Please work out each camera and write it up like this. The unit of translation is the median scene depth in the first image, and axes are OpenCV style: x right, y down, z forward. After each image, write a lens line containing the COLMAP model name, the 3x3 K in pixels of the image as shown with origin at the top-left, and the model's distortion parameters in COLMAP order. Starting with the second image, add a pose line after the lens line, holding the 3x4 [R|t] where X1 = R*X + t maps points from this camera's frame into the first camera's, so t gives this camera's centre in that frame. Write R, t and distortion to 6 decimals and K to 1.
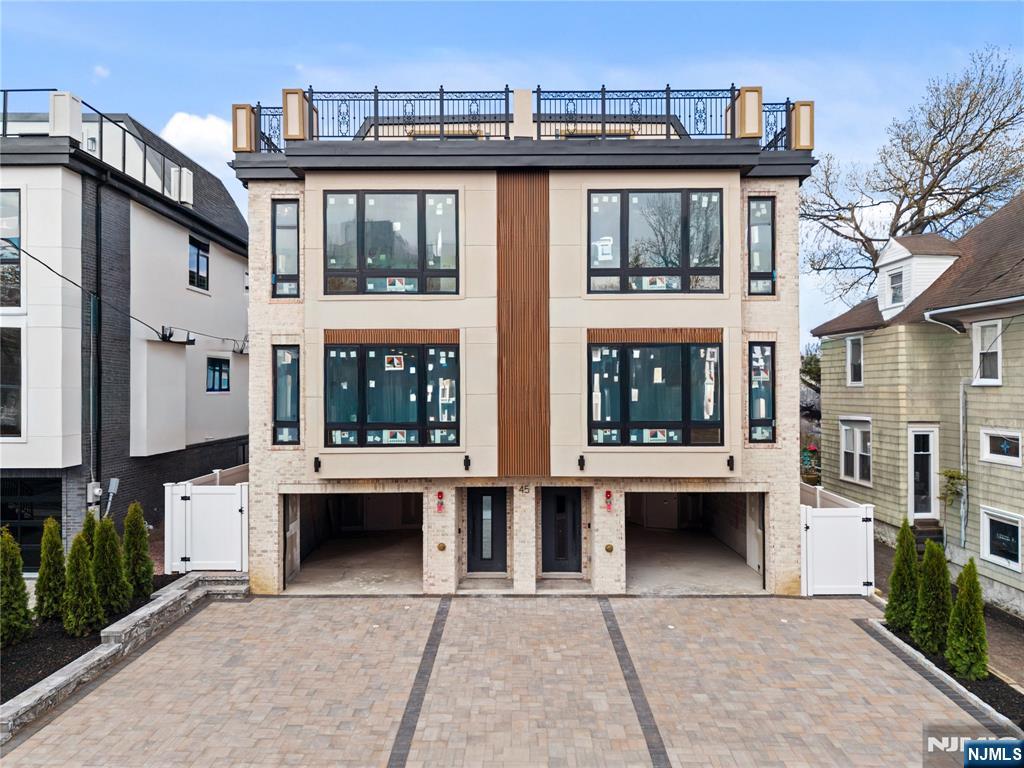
lens RADIAL K [[692.2, 0, 512.0], [0, 692.2, 383.7], [0, 0, 1]] dist [0.020899, -0.013152]
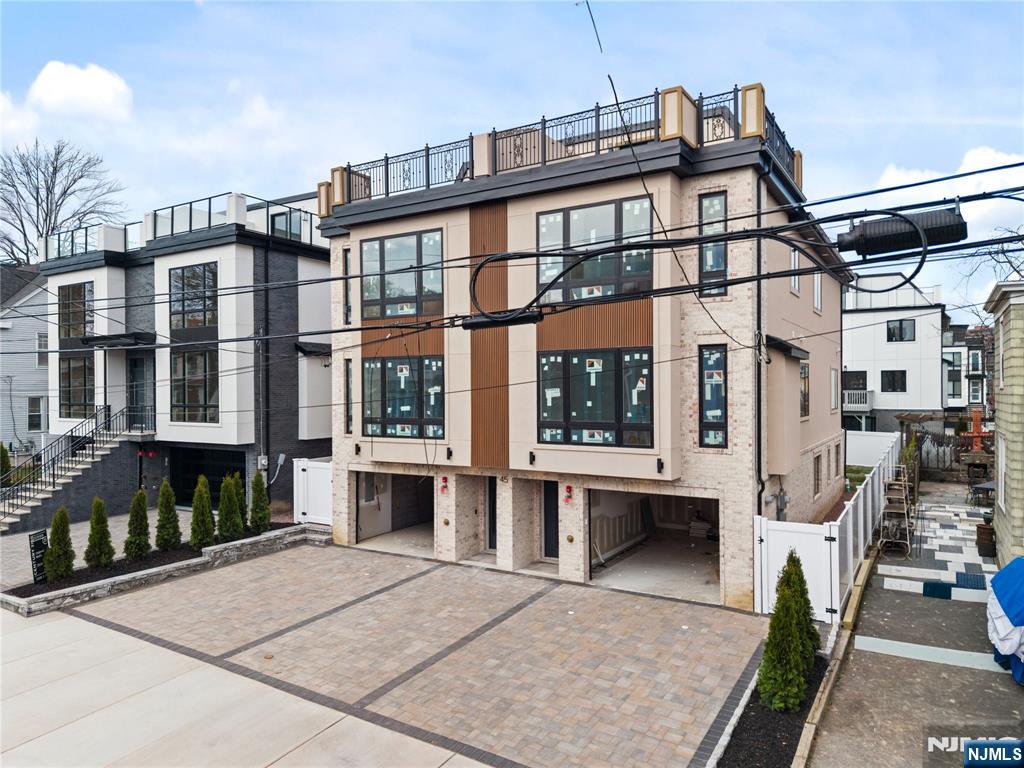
lens RADIAL K [[692.2, 0, 507.7], [0, 692.2, 388.0], [0, 0, 1]] dist [0.020899, -0.013152]
pose [[0.853514, -0.002176, -0.521065, 0.636236], [0.008355, 0.999920, 0.009510, -0.010155], [0.521002, -0.012470, 0.853464, 0.026112]]
